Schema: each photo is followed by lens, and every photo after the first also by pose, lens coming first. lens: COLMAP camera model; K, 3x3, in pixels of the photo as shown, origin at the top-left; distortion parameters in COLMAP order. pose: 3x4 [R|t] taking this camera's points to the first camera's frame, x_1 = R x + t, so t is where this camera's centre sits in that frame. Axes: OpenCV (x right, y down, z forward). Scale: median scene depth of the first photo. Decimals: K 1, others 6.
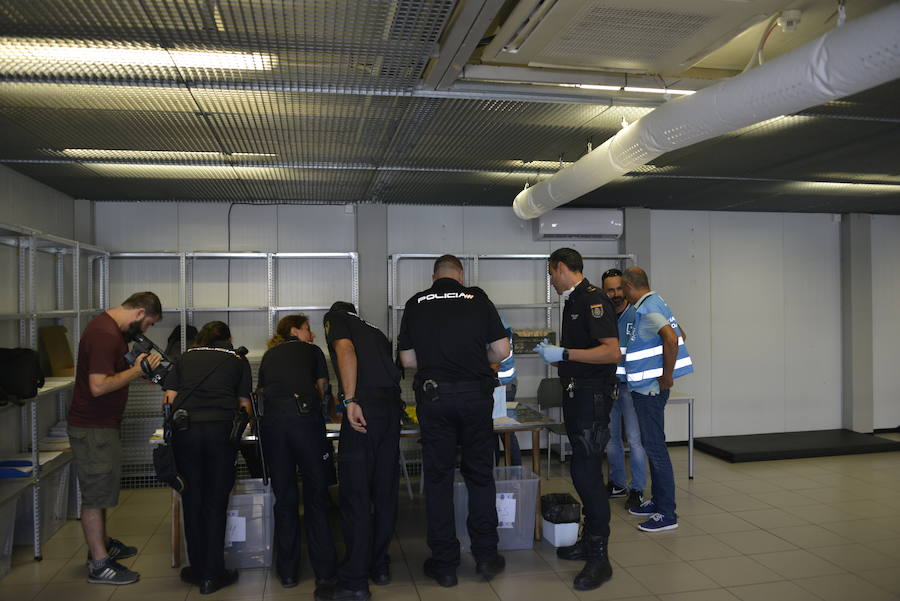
lens RADIAL K [[698.0, 0, 444.6], [0, 698.0, 299.7], [0, 0, 1]] dist [-0.044125, -0.004121]
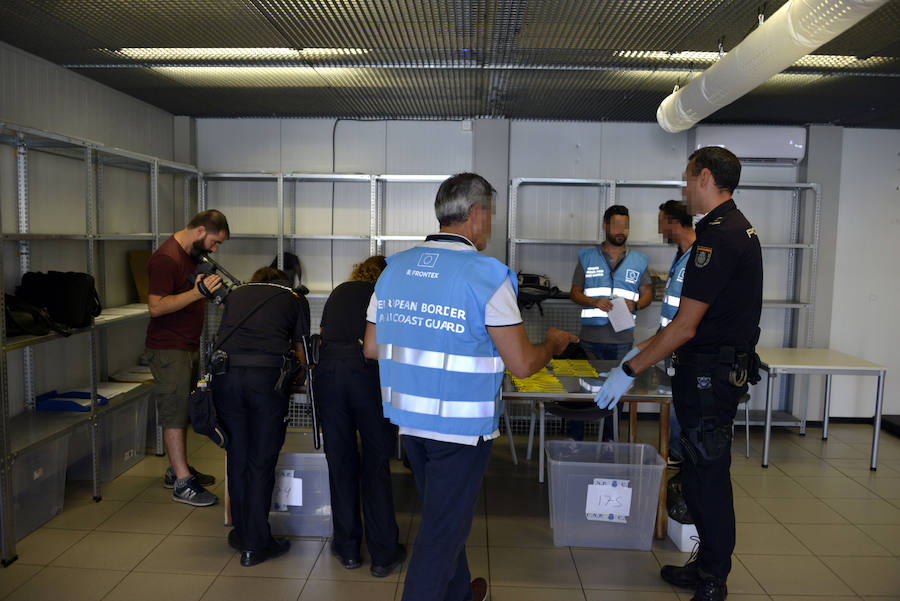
lens RADIAL K [[698.0, 0, 444.6], [0, 698.0, 299.7], [0, 0, 1]] dist [-0.044125, -0.004121]
pose [[0.974327, 0.047658, -0.220037, 0.049527], [-0.027490, 0.995209, 0.093830, 0.006583], [0.223455, -0.085372, 0.970968, 0.178772]]
